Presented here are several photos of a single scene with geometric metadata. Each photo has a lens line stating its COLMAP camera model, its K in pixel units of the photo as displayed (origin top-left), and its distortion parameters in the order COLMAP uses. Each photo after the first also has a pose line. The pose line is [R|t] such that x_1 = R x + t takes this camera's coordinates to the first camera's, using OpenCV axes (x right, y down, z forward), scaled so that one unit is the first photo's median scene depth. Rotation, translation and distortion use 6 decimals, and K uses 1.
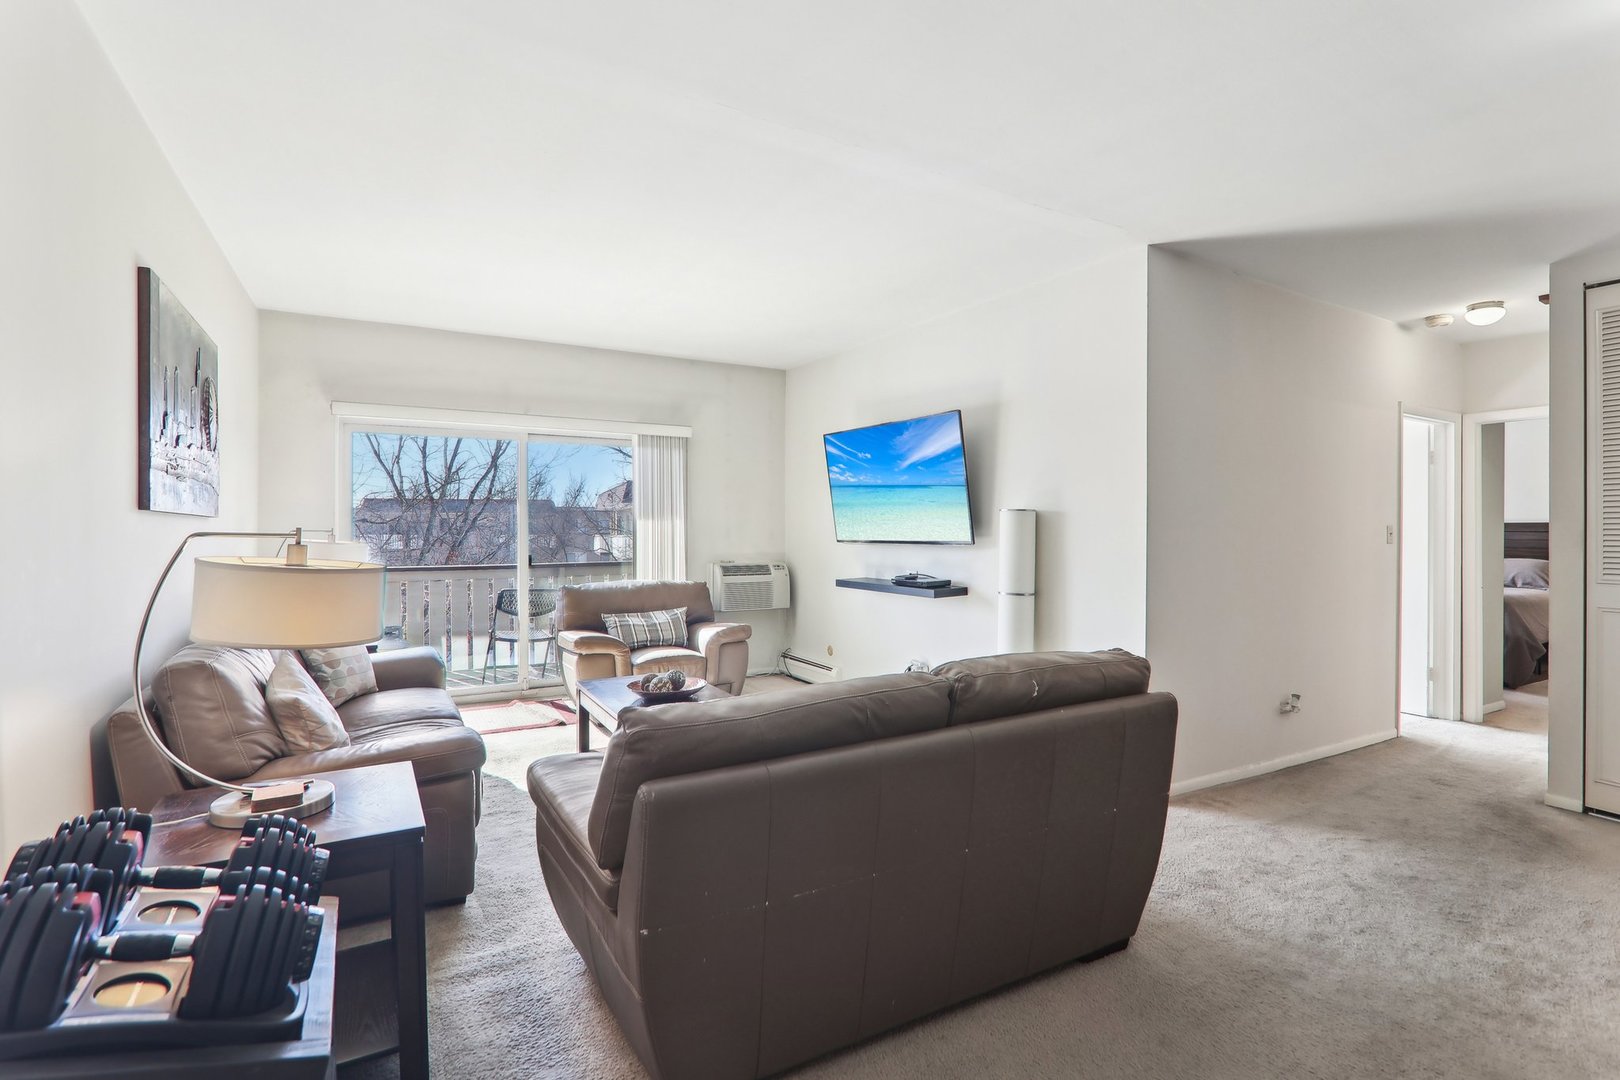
lens RADIAL K [[766.3, 0, 801.8], [0, 766.3, 557.5], [0, 0, 1]] dist [-0.038728, 0.039353]
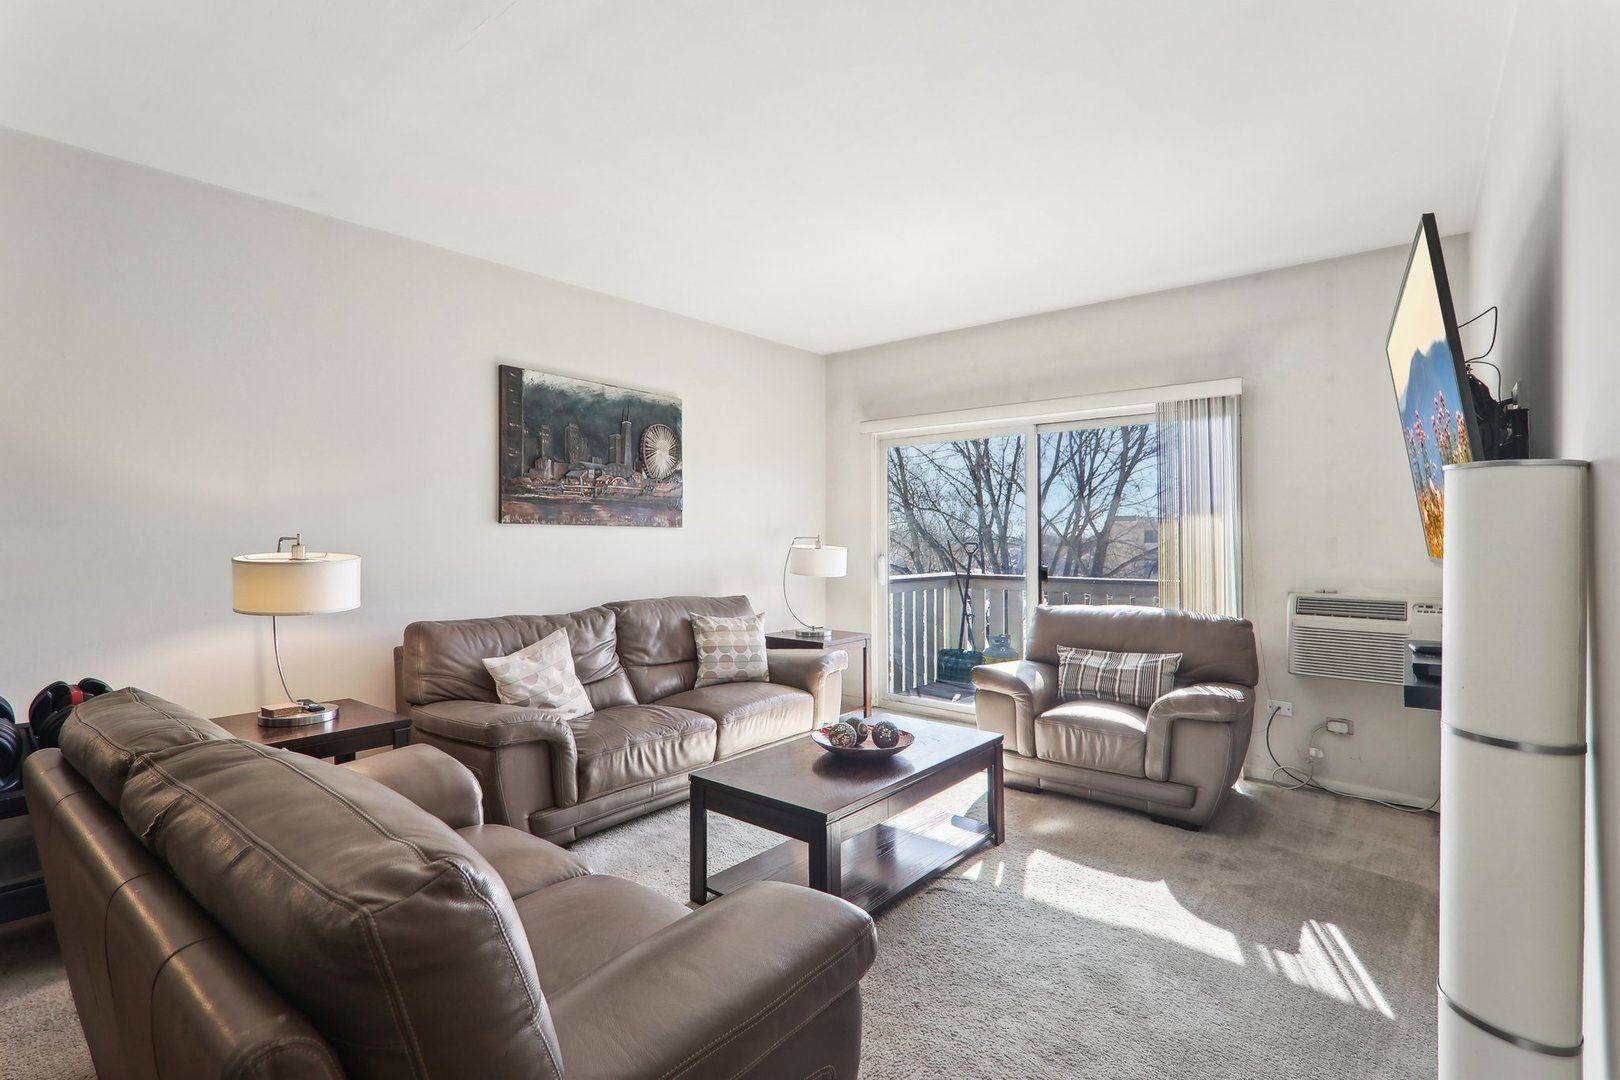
lens RADIAL K [[756.1, 0, 799.3], [0, 756.1, 543.6], [0, 0, 1]] dist [0.020370, -0.017512]
pose [[0.351738, 0.007916, -0.936065, 0.332746], [-0.037207, 0.999292, -0.005530, -0.014653], [0.935359, 0.036773, 0.351783, 0.440101]]
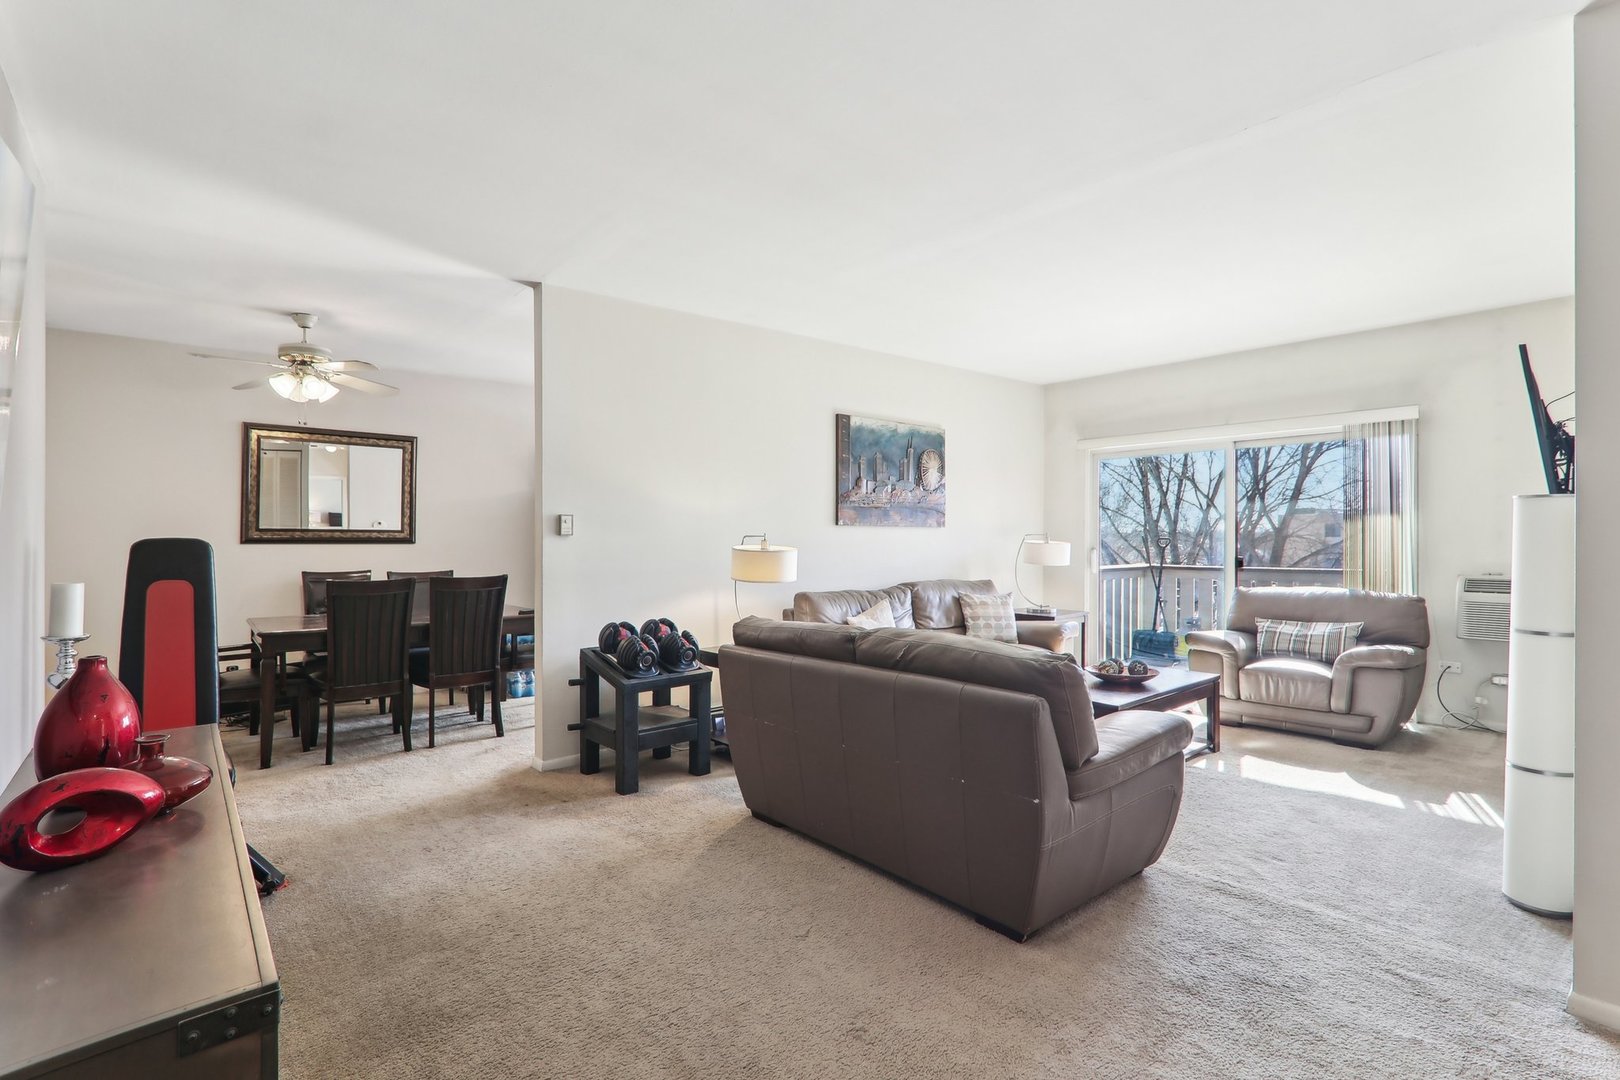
lens RADIAL K [[766.3, 0, 801.8], [0, 766.3, 557.5], [0, 0, 1]] dist [-0.038728, 0.039353]
pose [[0.182709, 0.028139, -0.982764, 0.546626], [-0.032233, 0.999224, 0.022618, -0.007009], [0.982639, 0.027545, 0.183474, 0.216012]]
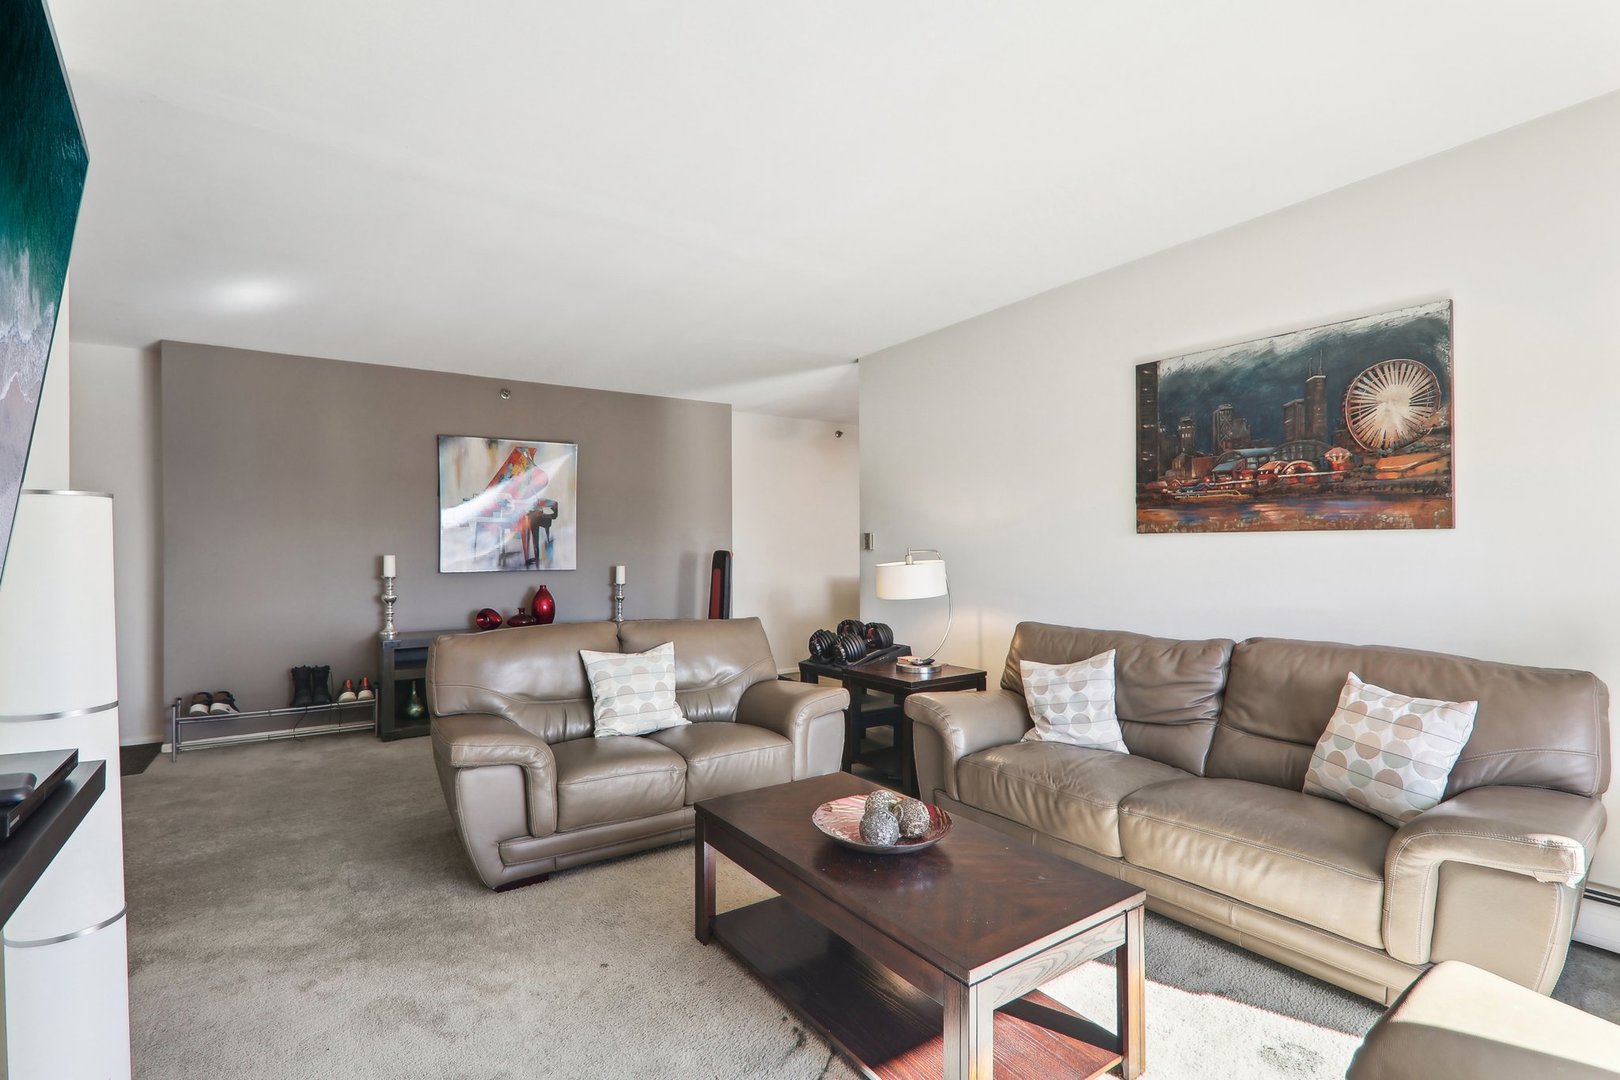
lens RADIAL K [[761.0, 0, 810.0], [0, 761.0, 540.0], [0, 0, 1]] dist [0.000394, -0.017931]
pose [[-0.996519, 0.002982, -0.083311, -0.047257], [0.001039, 0.999727, 0.023355, -0.035374], [0.083358, 0.023187, -0.996250, 1.015993]]
